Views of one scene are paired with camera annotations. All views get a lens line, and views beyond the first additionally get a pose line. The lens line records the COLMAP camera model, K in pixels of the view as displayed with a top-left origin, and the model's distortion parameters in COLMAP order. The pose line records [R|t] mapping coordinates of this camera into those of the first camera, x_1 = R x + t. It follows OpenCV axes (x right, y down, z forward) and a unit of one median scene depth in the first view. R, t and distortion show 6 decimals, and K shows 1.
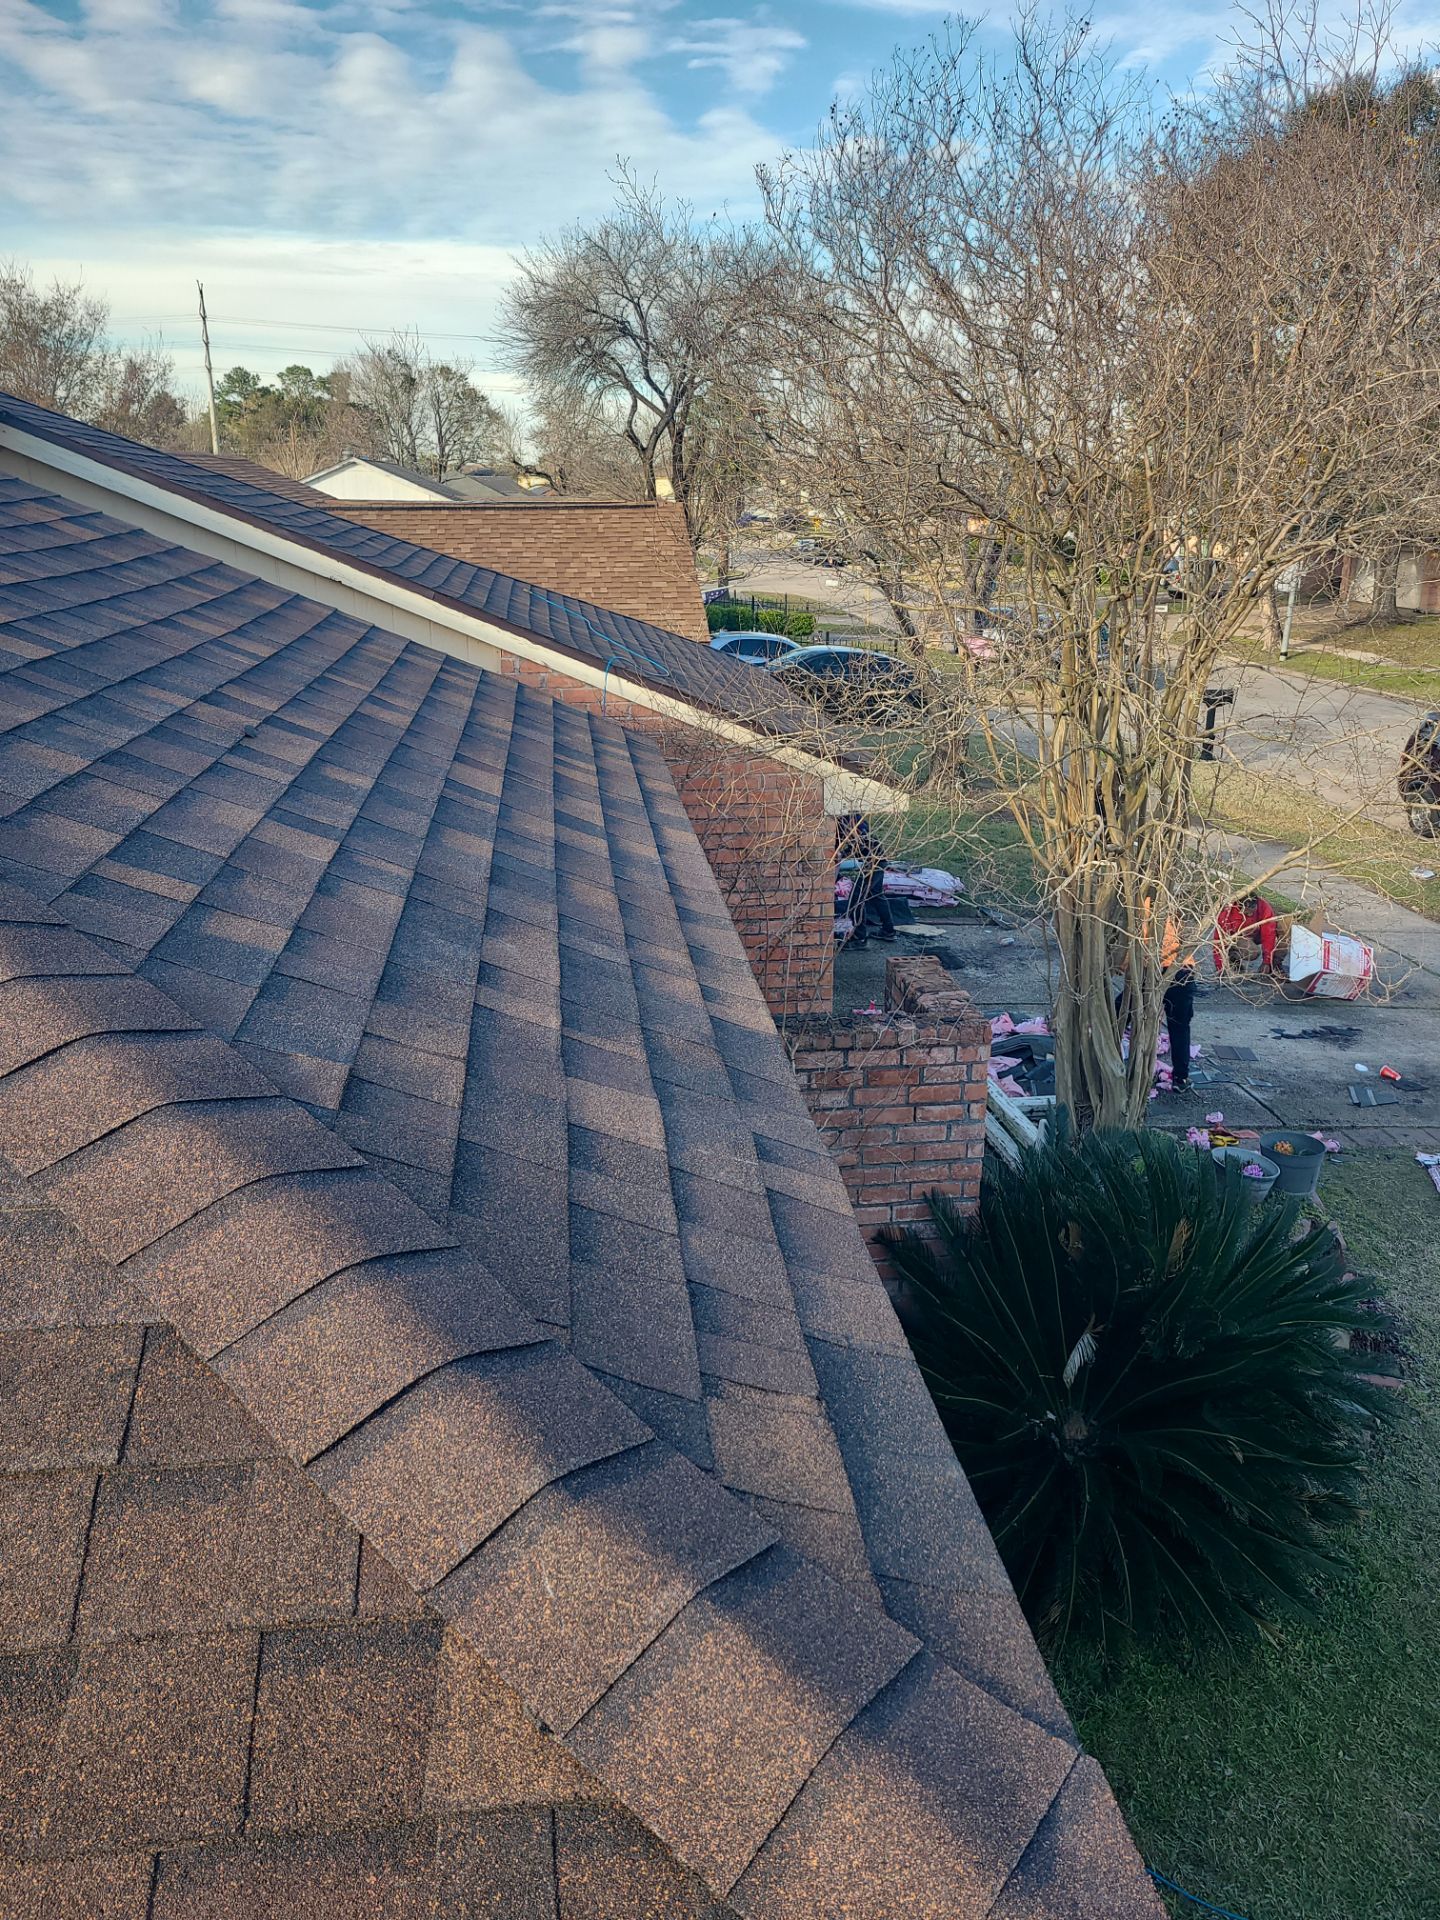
lens RADIAL K [[1445.2, 0, 670.1], [0, 1445.2, 979.7], [0, 0, 1]] dist [0.001115, -0.045369]
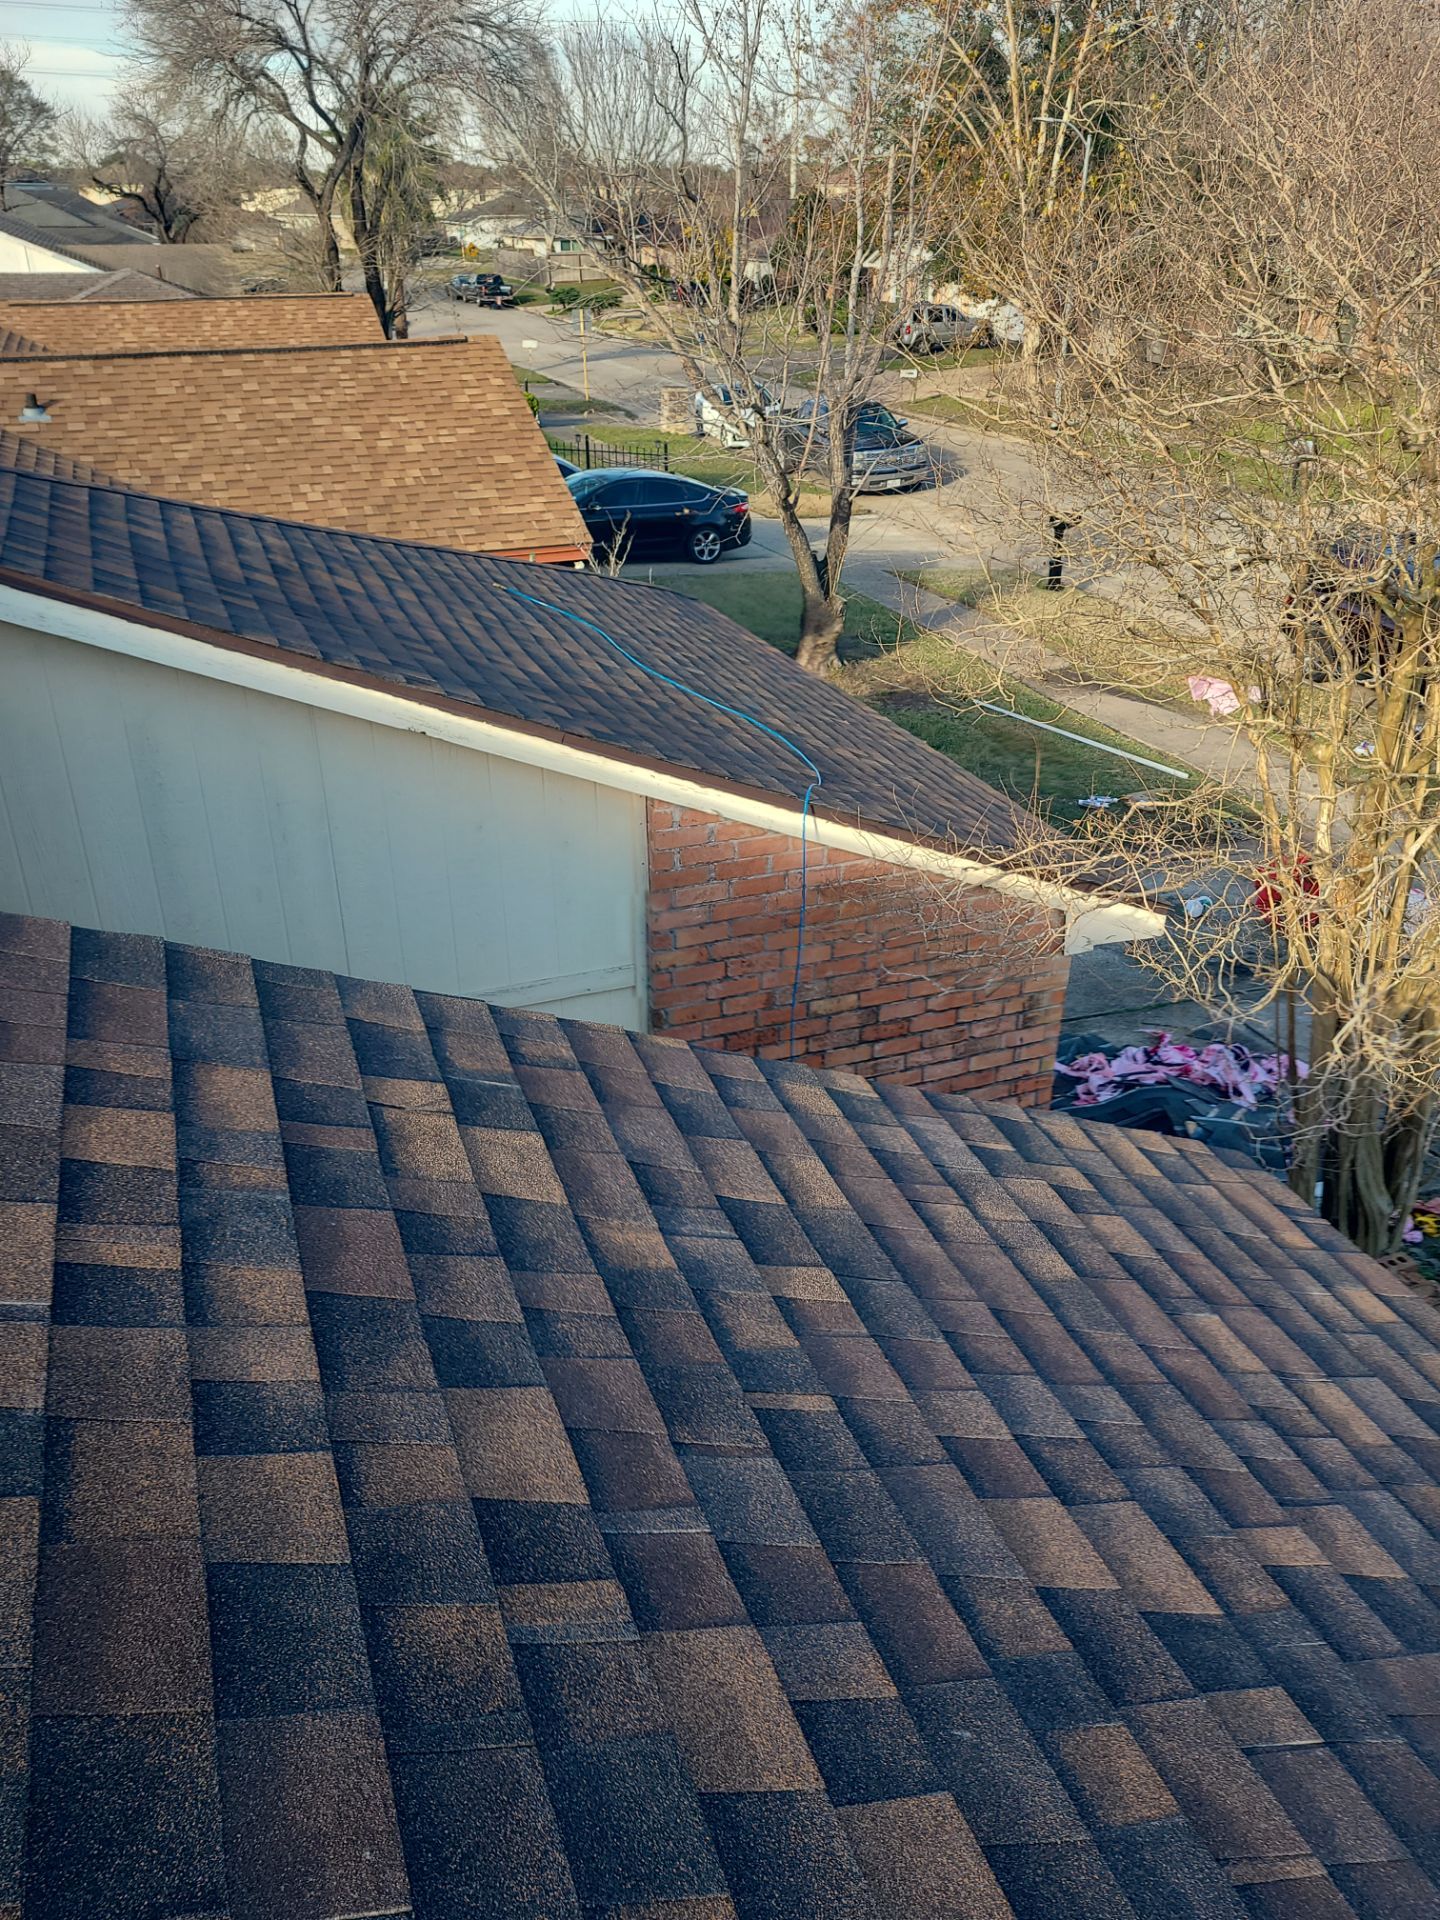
lens RADIAL K [[1574.3, 0, 724.6], [0, 1574.3, 957.0], [0, 0, 1]] dist [0.002137, 0.004930]
pose [[0.968290, -0.114207, 0.222196, -0.068895], [0.086558, 0.987669, 0.130450, -0.067837], [-0.234355, -0.107080, 0.966236, 0.078294]]
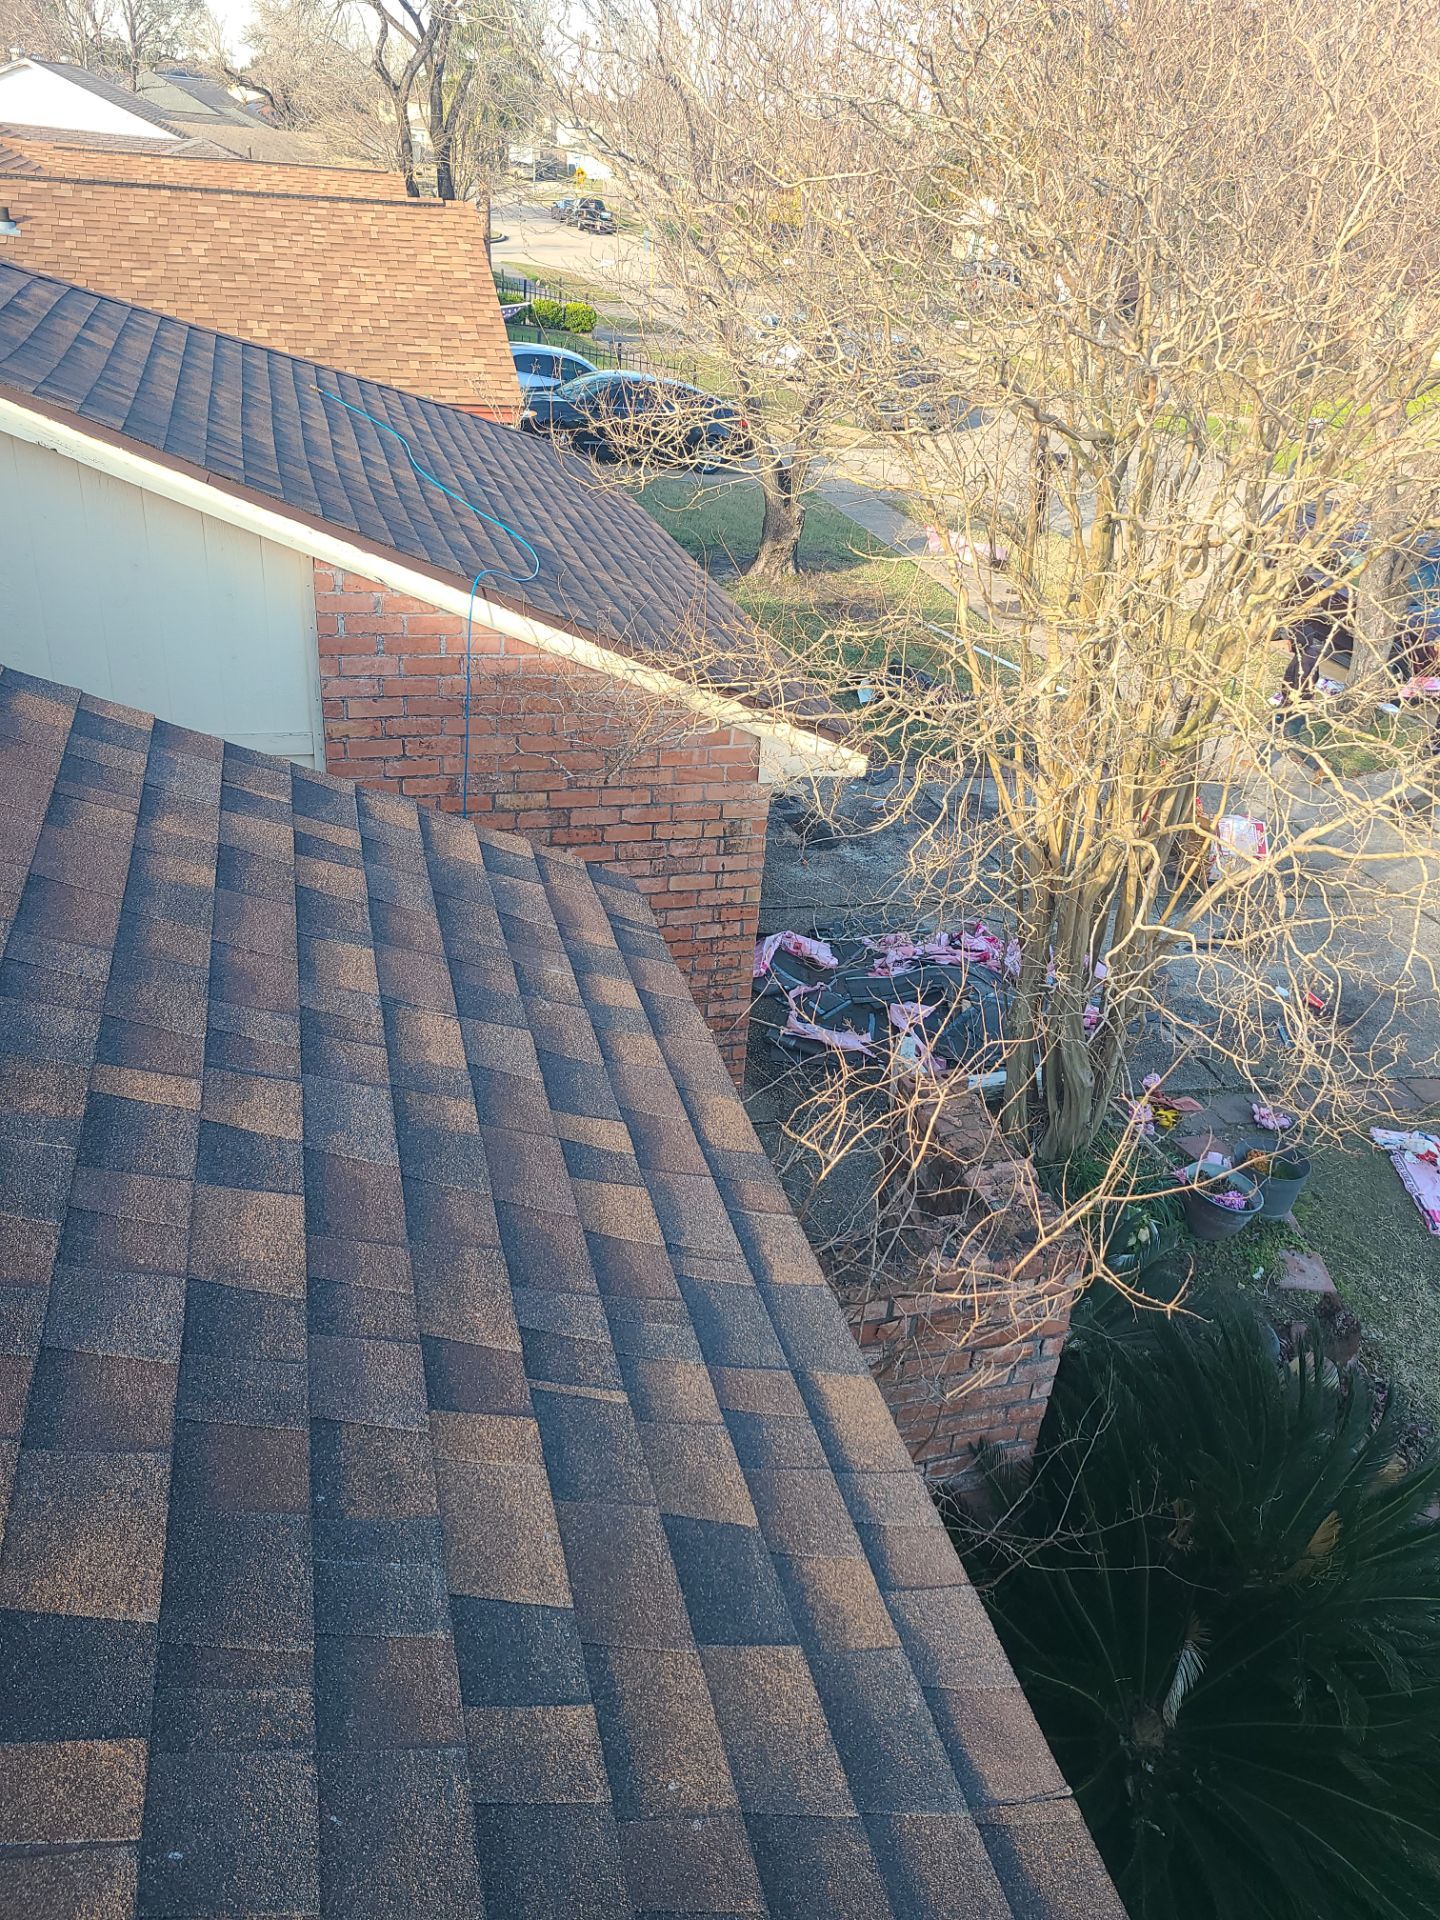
lens RADIAL K [[1481.6, 0, 711.9], [0, 1481.6, 962.3], [0, 0, 1]] dist [-0.000865, -0.010489]
pose [[0.981024, -0.015979, 0.193227, -0.019580], [-0.020134, 0.982815, 0.183493, -0.047601], [-0.192839, -0.183902, 0.963843, 0.072600]]
